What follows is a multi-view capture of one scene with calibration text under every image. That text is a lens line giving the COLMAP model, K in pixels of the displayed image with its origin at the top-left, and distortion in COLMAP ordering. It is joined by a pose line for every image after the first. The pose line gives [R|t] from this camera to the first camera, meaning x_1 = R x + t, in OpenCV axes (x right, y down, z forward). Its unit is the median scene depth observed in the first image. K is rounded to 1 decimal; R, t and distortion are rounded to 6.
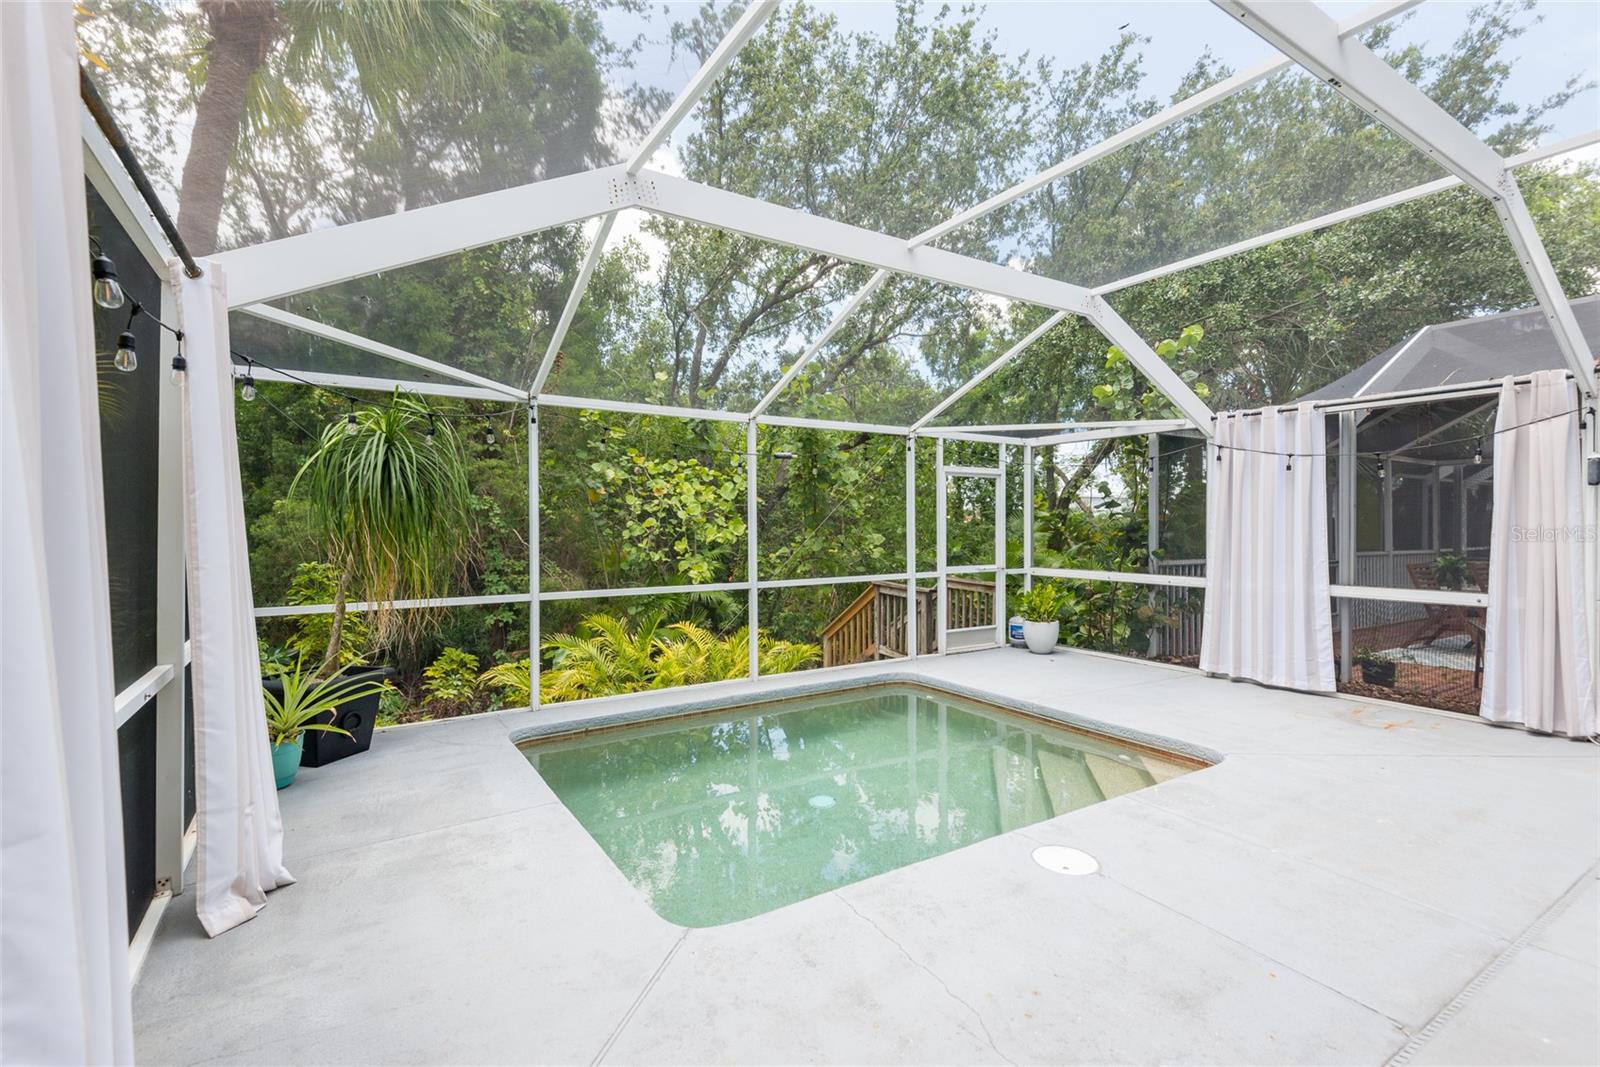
lens RADIAL K [[722.2, 0, 800.0], [0, 722.2, 533.5], [0, 0, 1]] dist [-0.000347, -0.000062]
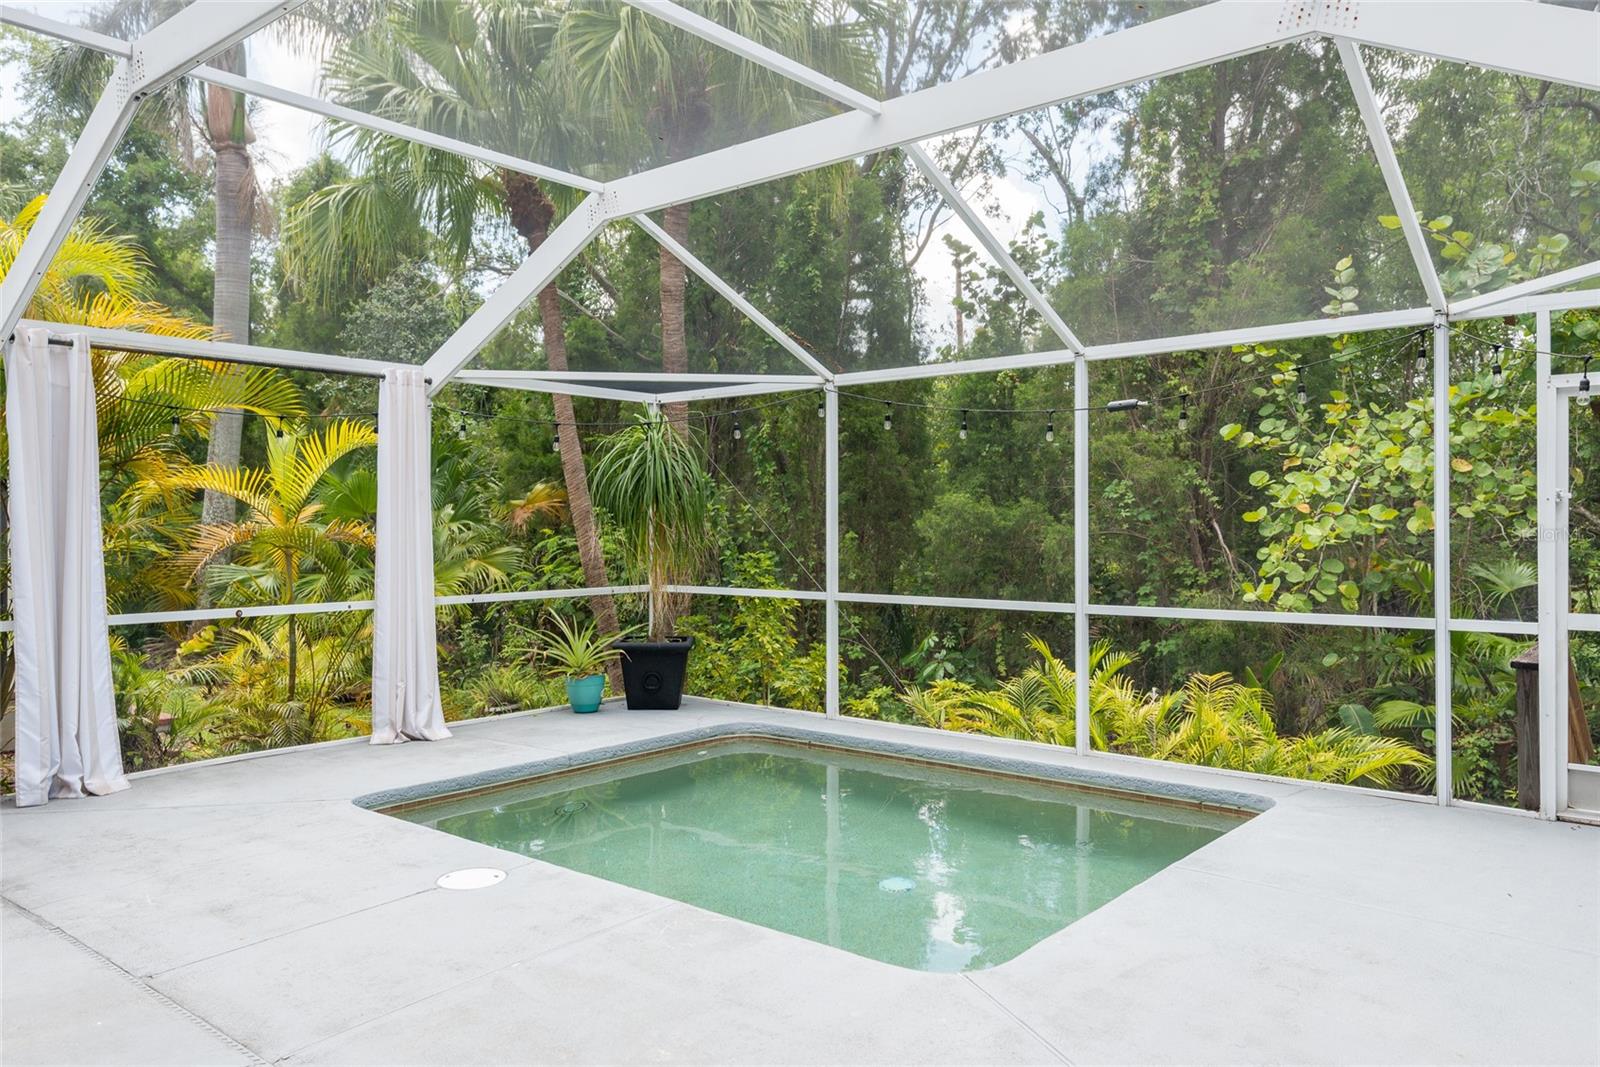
lens RADIAL K [[1149.7, 0, 800.0], [0, 1149.7, 533.5], [0, 0, 1]] dist [-0.003028, -0.000921]
pose [[0.303197, -0.003823, -0.952920, 1.200093], [-0.005567, 0.999968, -0.005784, 0.014980], [0.952912, 0.007059, 0.303166, 0.609751]]
